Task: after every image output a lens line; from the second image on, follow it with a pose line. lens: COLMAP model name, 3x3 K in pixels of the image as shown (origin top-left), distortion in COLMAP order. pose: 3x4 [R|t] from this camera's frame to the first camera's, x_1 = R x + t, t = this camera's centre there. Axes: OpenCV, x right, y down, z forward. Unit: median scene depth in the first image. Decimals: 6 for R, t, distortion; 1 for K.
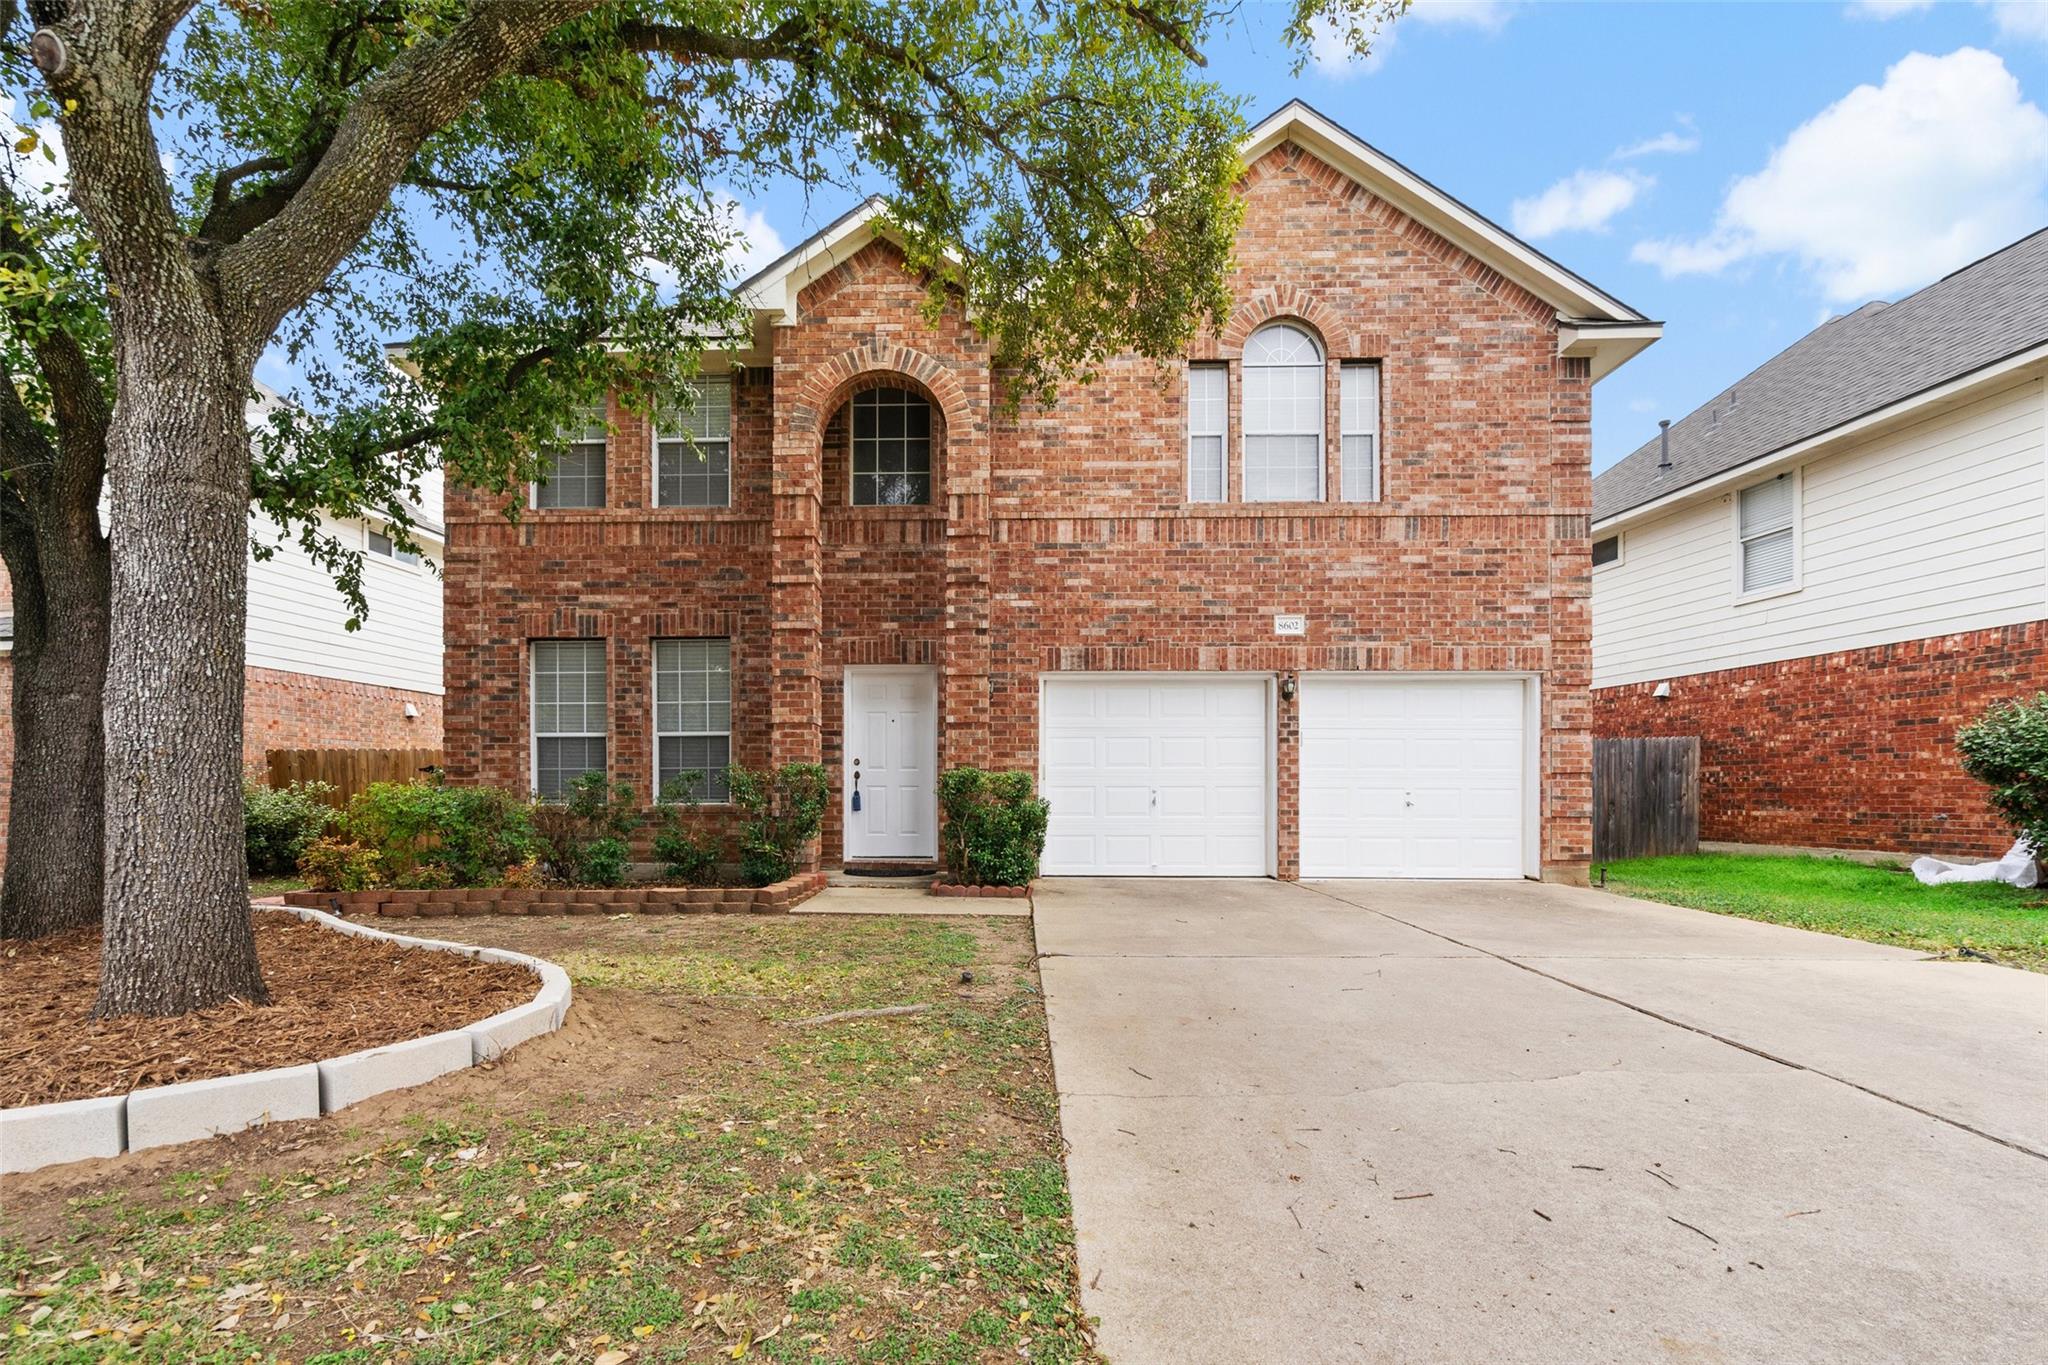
lens RADIAL K [[975.4, 0, 876.9], [0, 975.4, 800.3], [0, 0, 1]] dist [-0.000106, 0.000927]
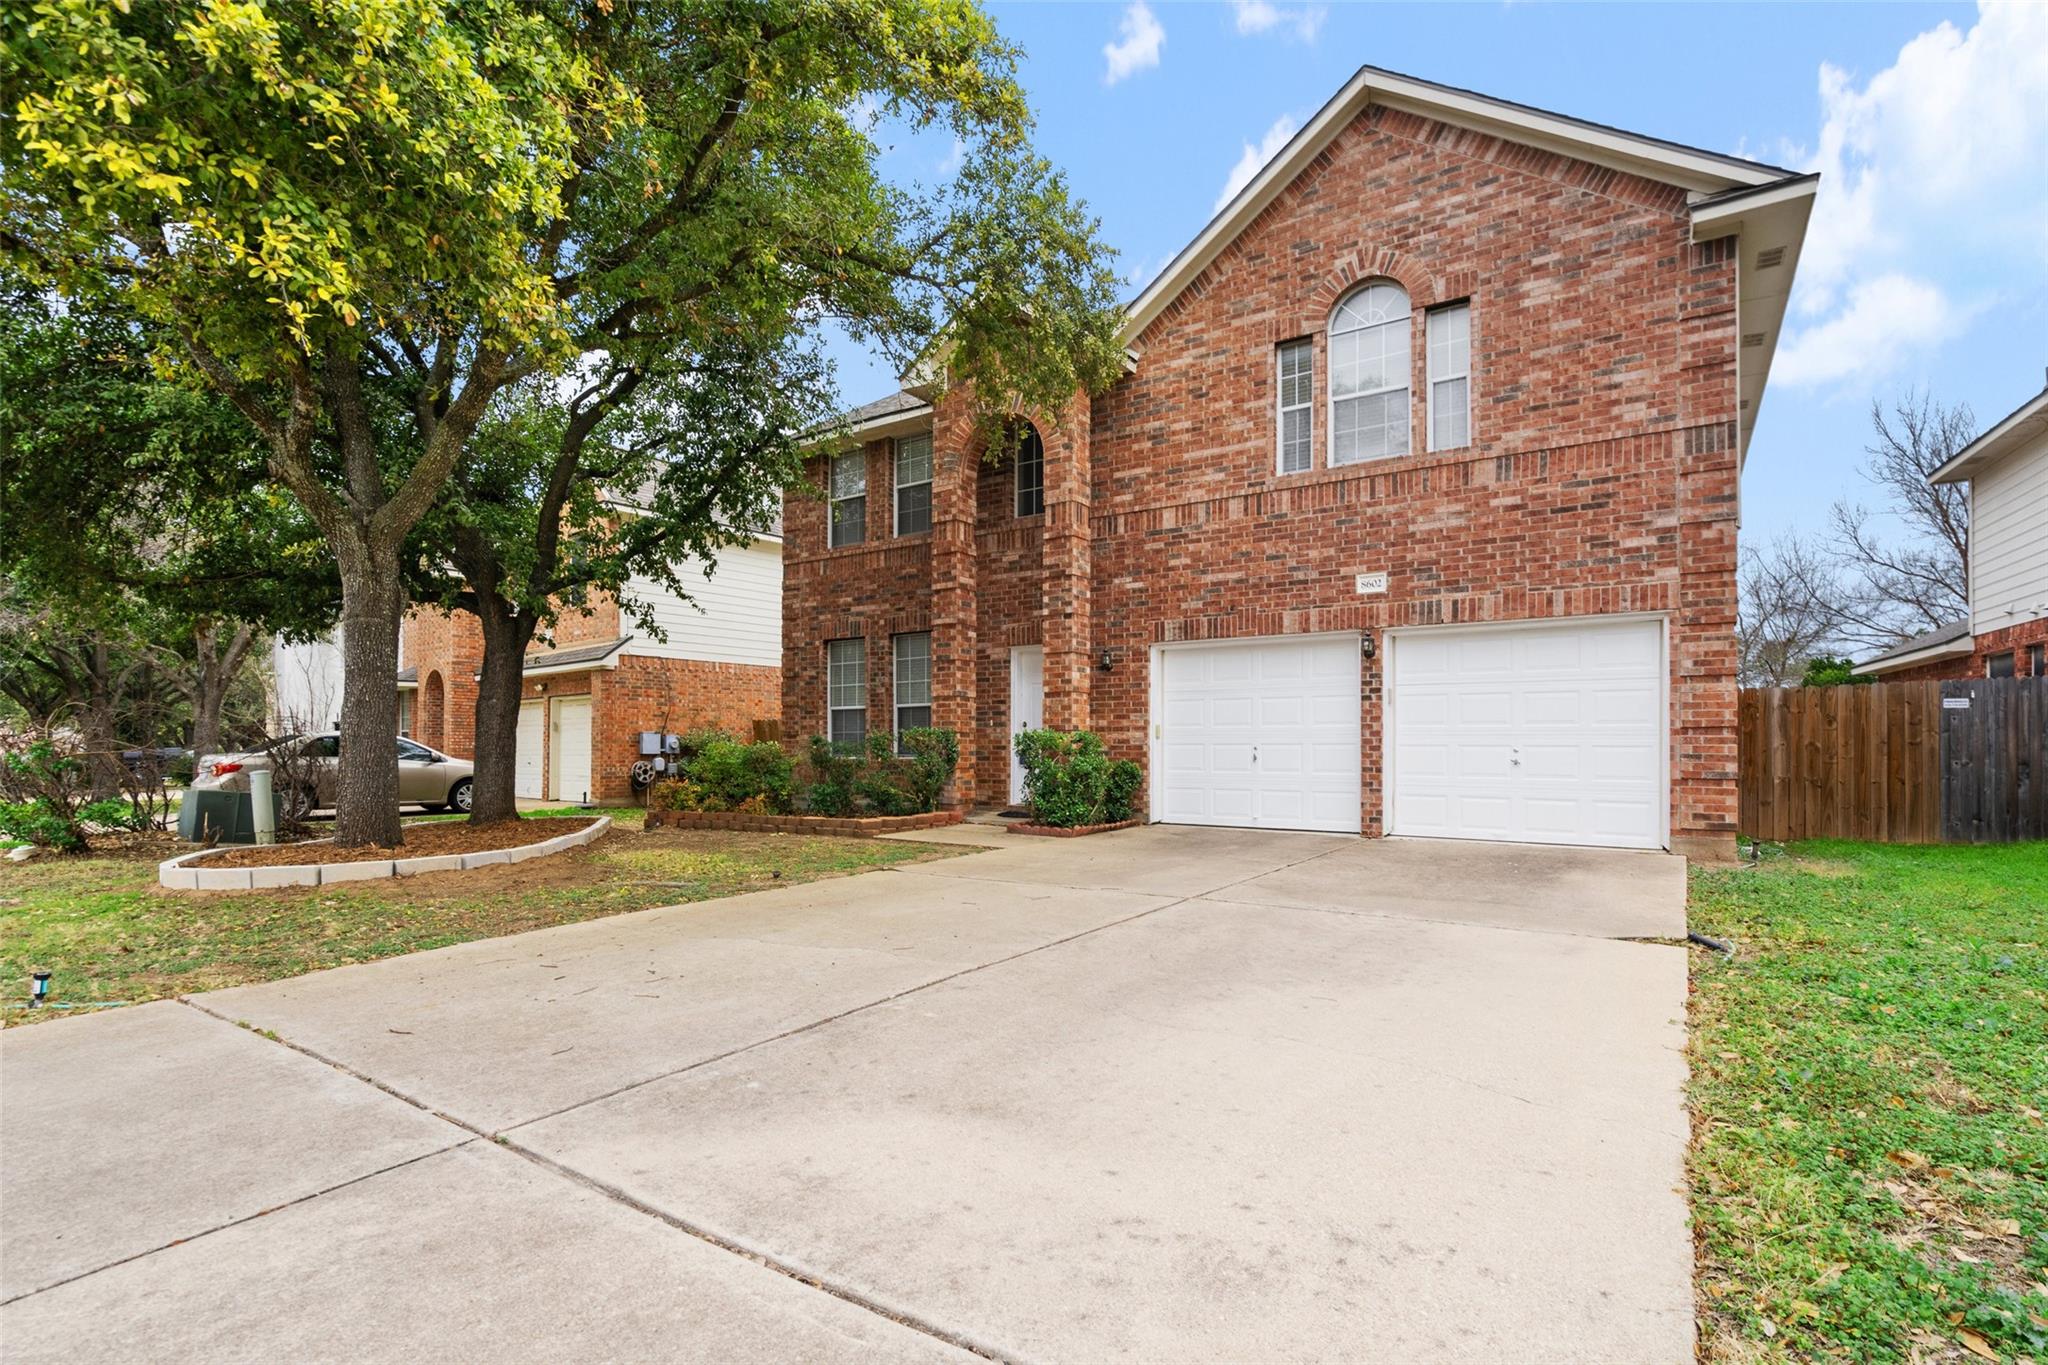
lens RADIAL K [[967.0, 0, 1027.1], [0, 967.0, 743.0], [0, 0, 1]] dist [0.007238, 0.000177]
pose [[0.847564, -0.002716, -0.530686, 0.653209], [-0.003099, 0.999945, -0.010067, -0.003799], [0.530684, 0.010177, 0.847509, -0.033141]]
